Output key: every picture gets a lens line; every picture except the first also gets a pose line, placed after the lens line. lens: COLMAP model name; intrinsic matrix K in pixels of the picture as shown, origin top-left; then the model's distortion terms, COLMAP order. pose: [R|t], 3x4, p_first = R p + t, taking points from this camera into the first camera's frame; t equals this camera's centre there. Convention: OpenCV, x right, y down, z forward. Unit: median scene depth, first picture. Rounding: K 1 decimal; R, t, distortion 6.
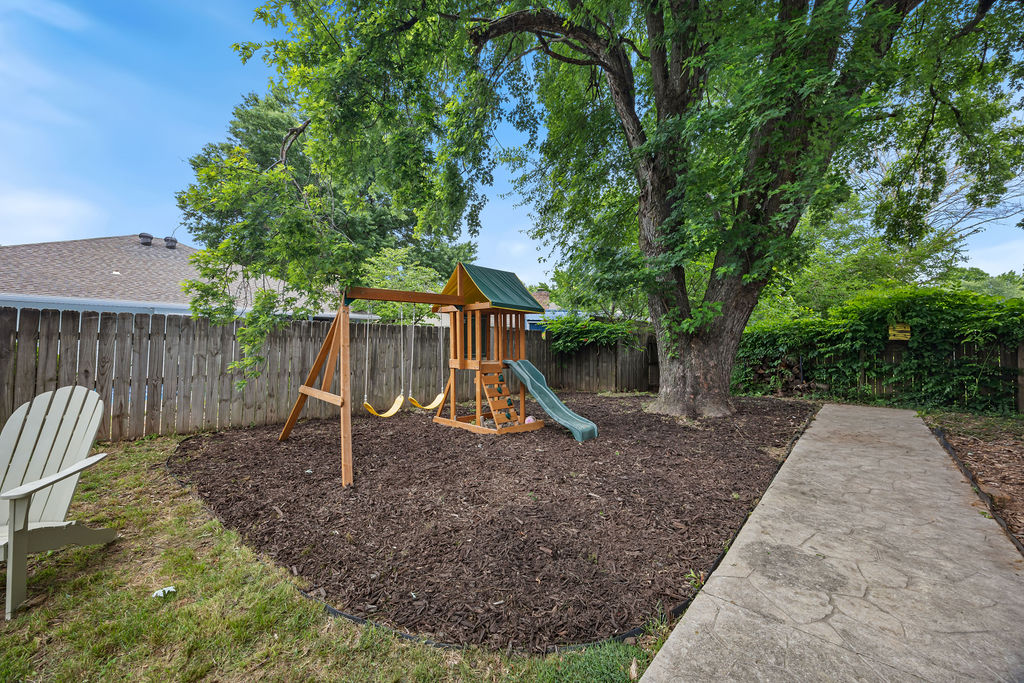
lens RADIAL K [[396.5, 0, 510.8], [0, 396.5, 342.0], [0, 0, 1]] dist [-0.003112, -0.000304]
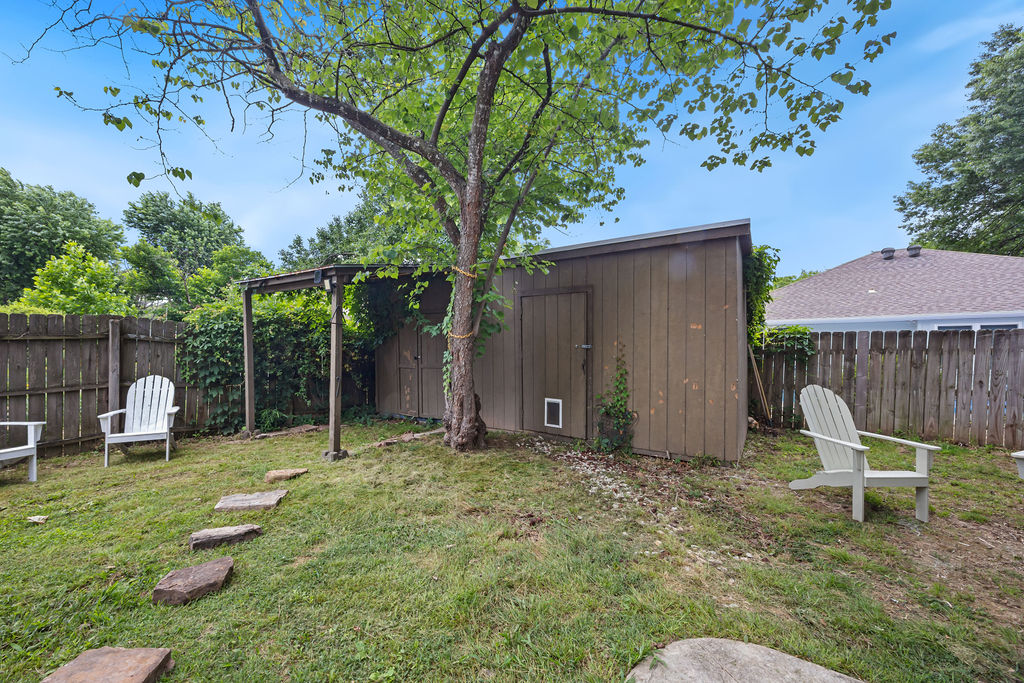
lens RADIAL K [[396.5, 0, 511.3], [0, 396.5, 348.2], [0, 0, 1]] dist [-0.003112, -0.000304]
pose [[0.101488, -0.015823, -0.994711, -0.027376], [0.001720, 0.999875, -0.015730, -0.003833], [0.994835, -0.000115, 0.101503, -0.203009]]
